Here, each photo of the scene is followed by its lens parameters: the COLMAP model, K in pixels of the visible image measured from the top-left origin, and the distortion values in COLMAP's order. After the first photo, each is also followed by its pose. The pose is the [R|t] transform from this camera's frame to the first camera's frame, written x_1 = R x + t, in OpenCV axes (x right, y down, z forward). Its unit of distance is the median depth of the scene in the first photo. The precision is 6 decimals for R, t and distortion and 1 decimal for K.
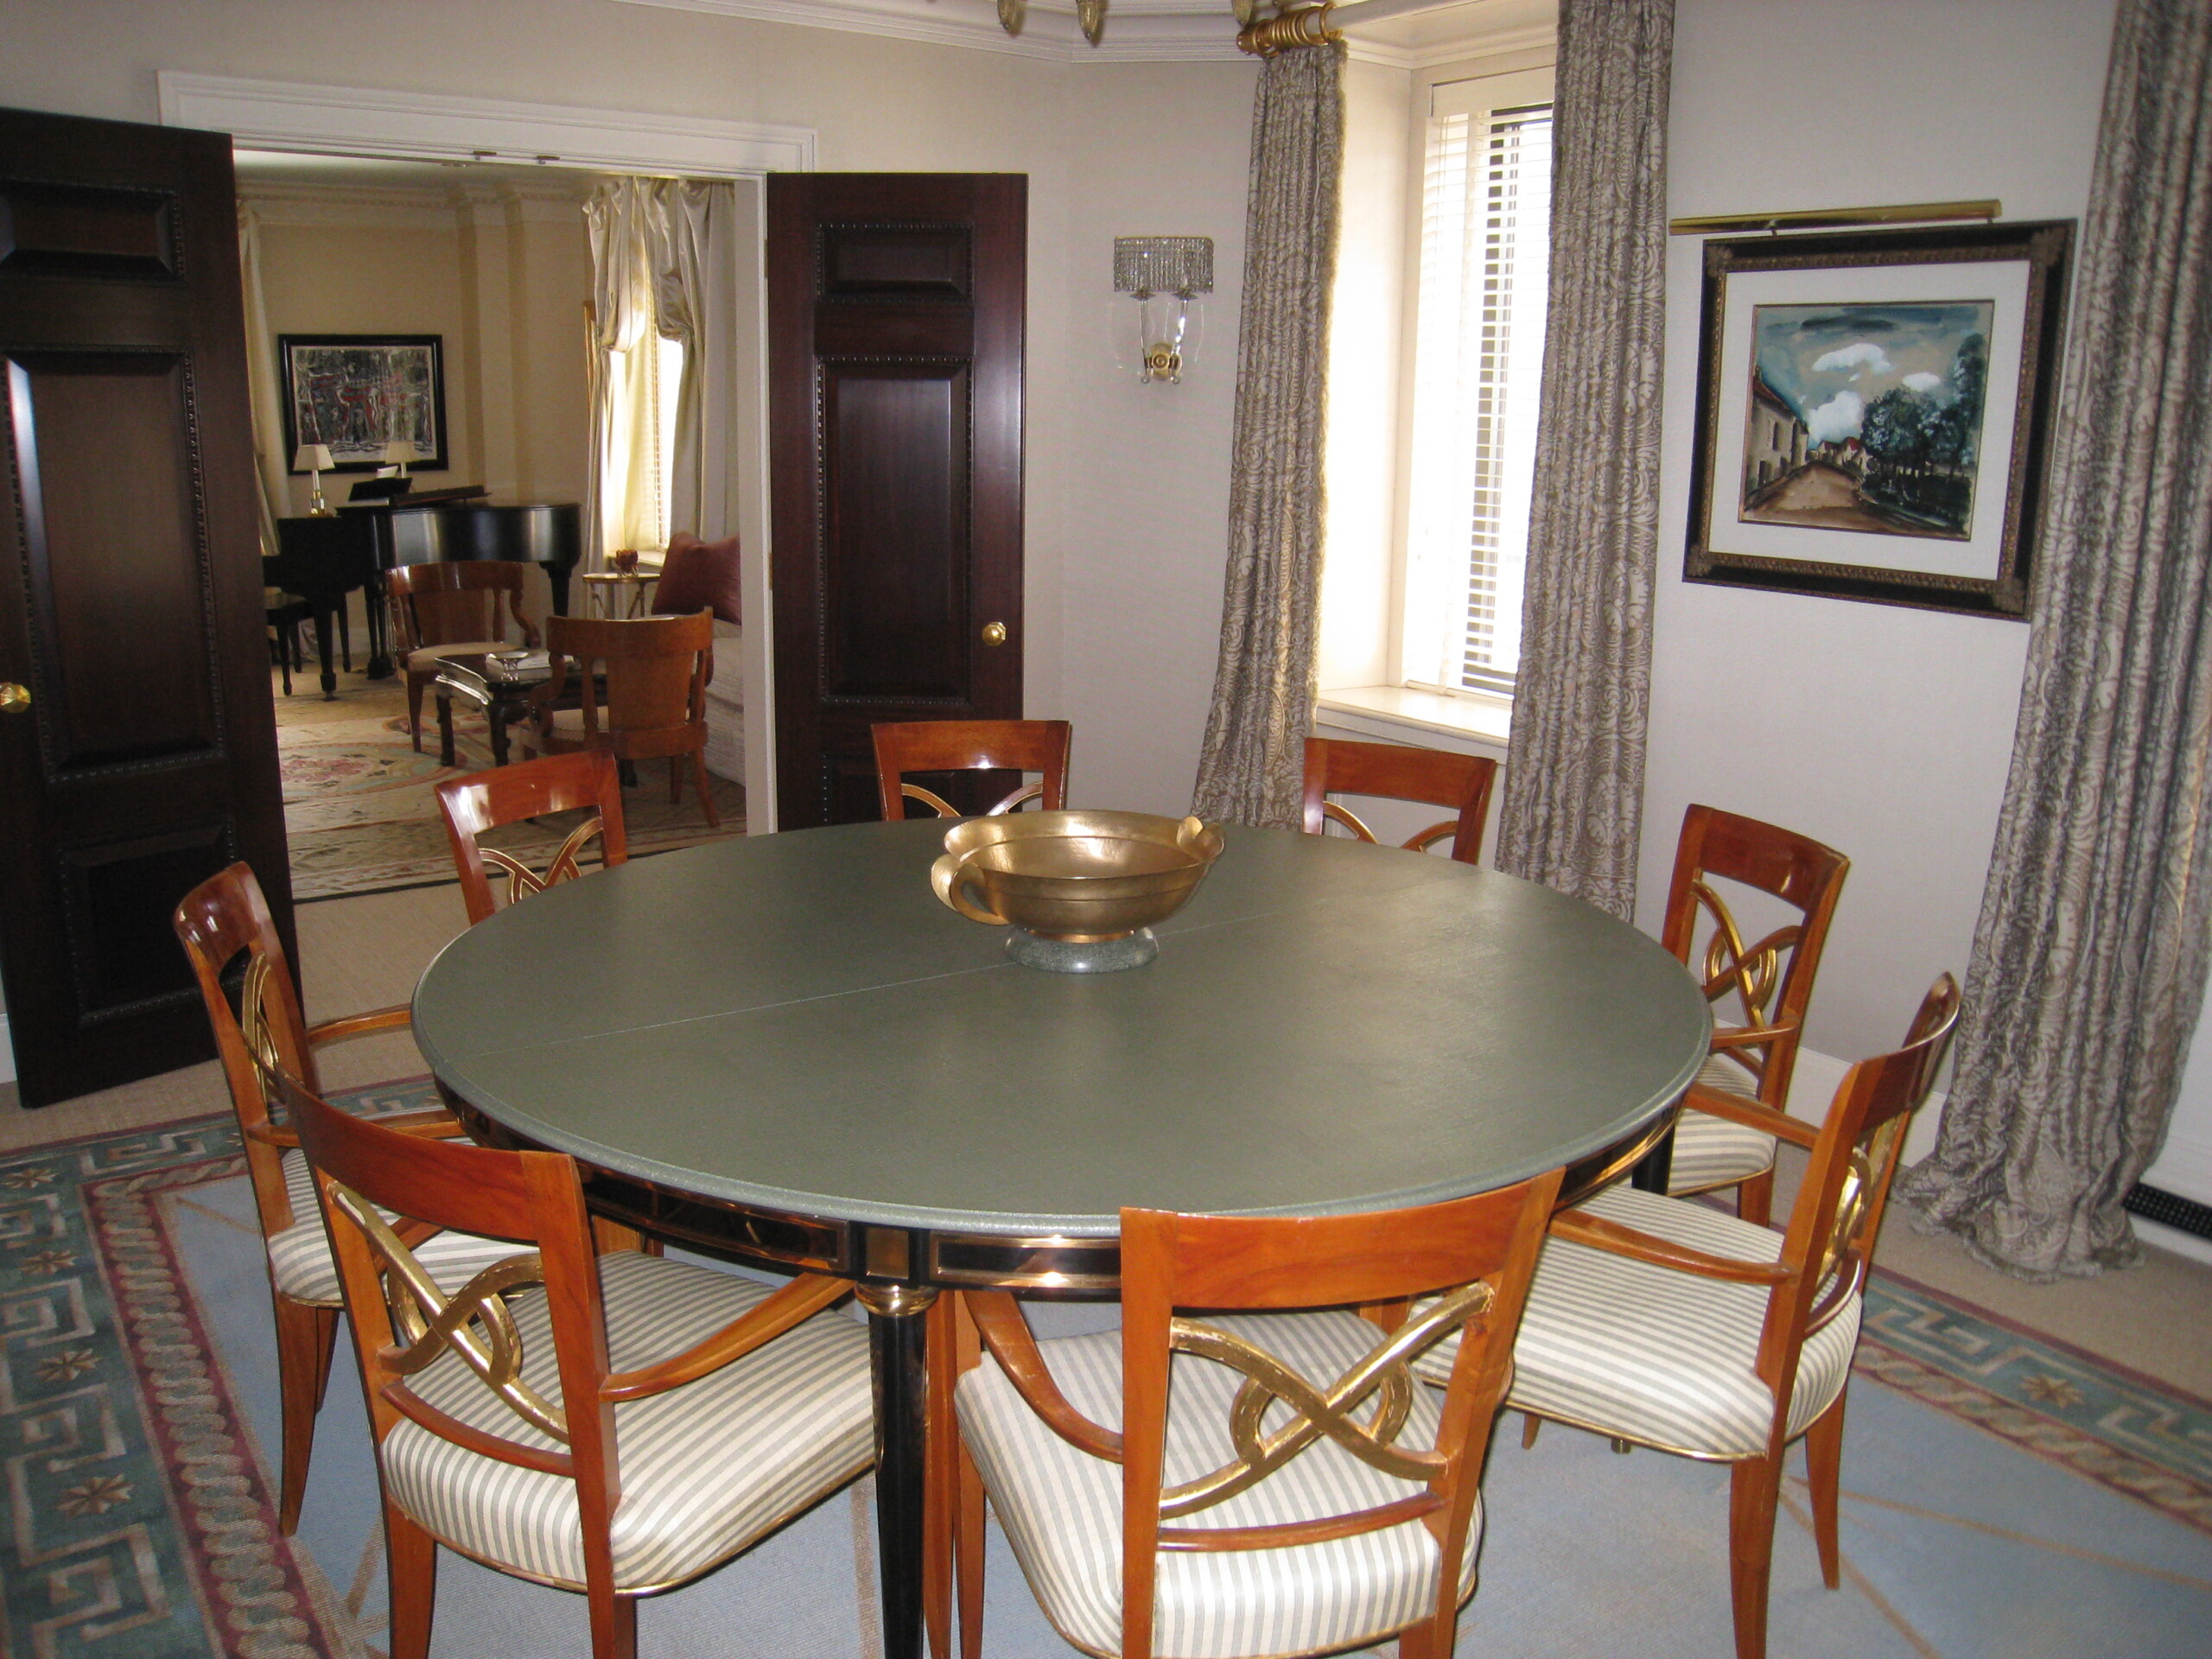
lens RADIAL K [[1864.7, 0, 1106.0], [0, 1864.7, 829.5], [0, 0, 1]] dist [-0.049274, -0.211834]
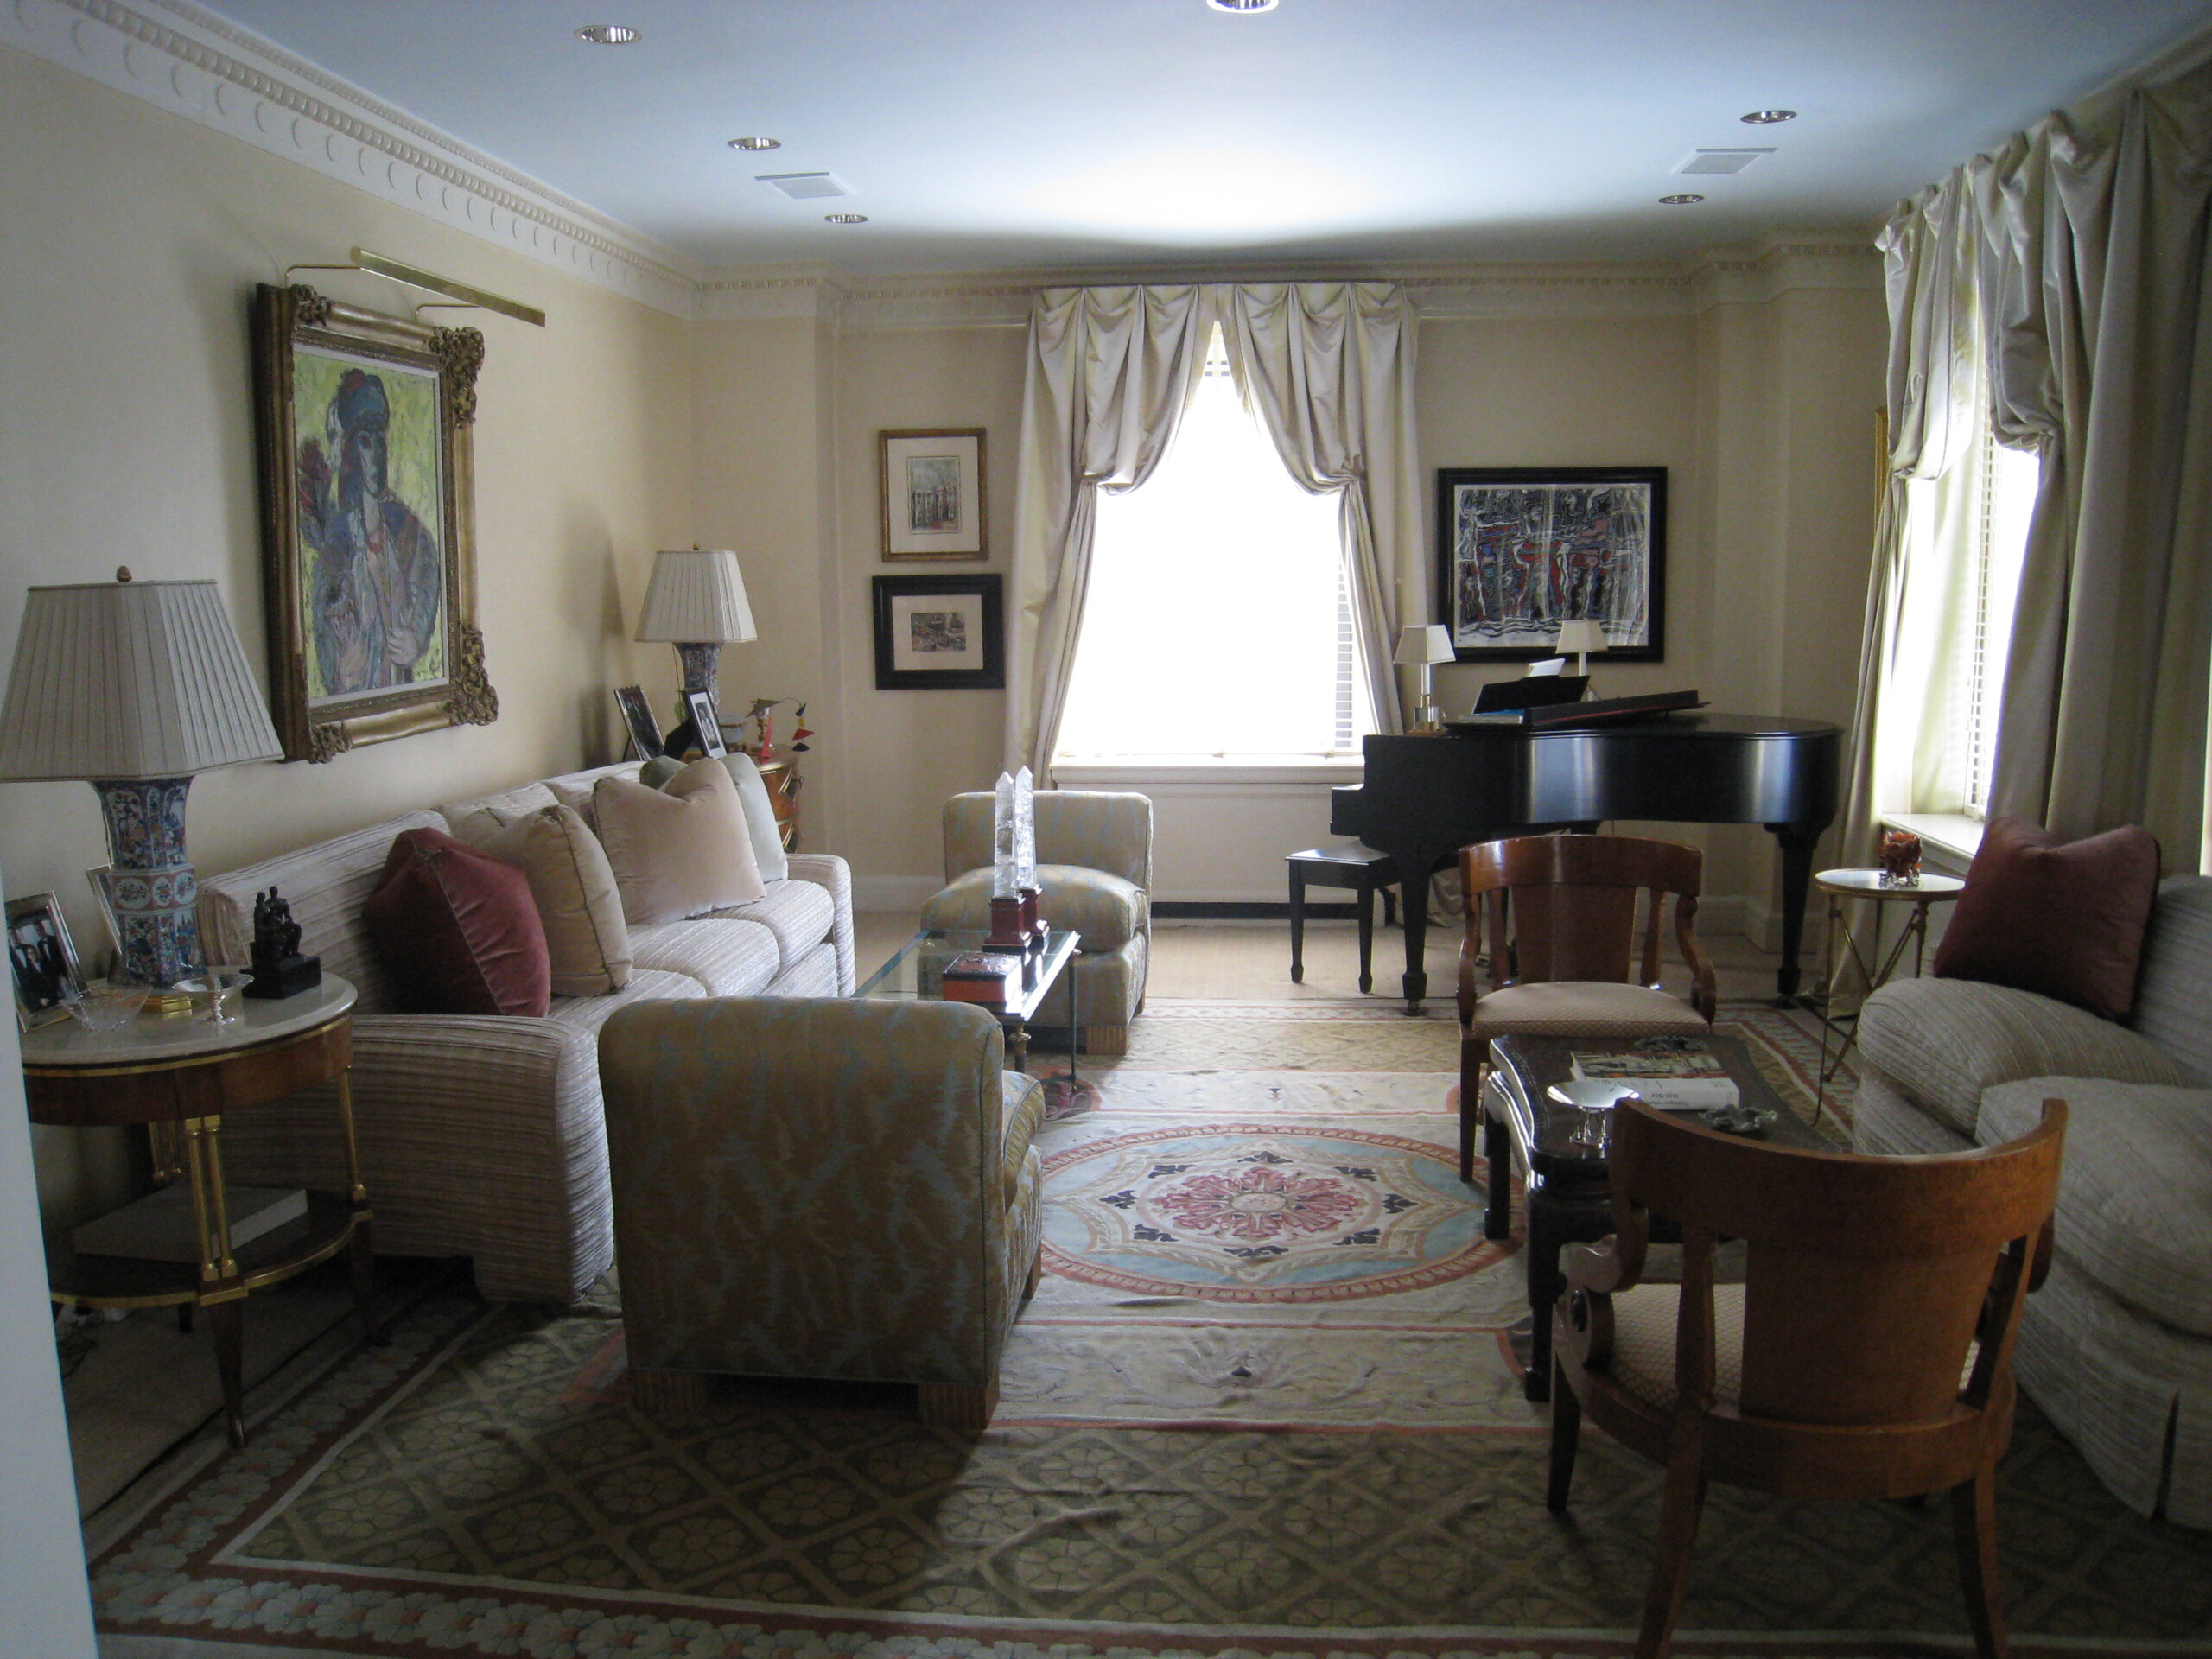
lens RADIAL K [[1853.0, 0, 1106.0], [0, 1853.0, 829.5], [0, 0, 1]] dist [-0.105374, 0.010384]
pose [[0.770260, 0.069155, -0.633969, -0.092564], [-0.125160, 0.991163, -0.043948, -0.090575], [0.625327, 0.113198, 0.772109, 0.405467]]
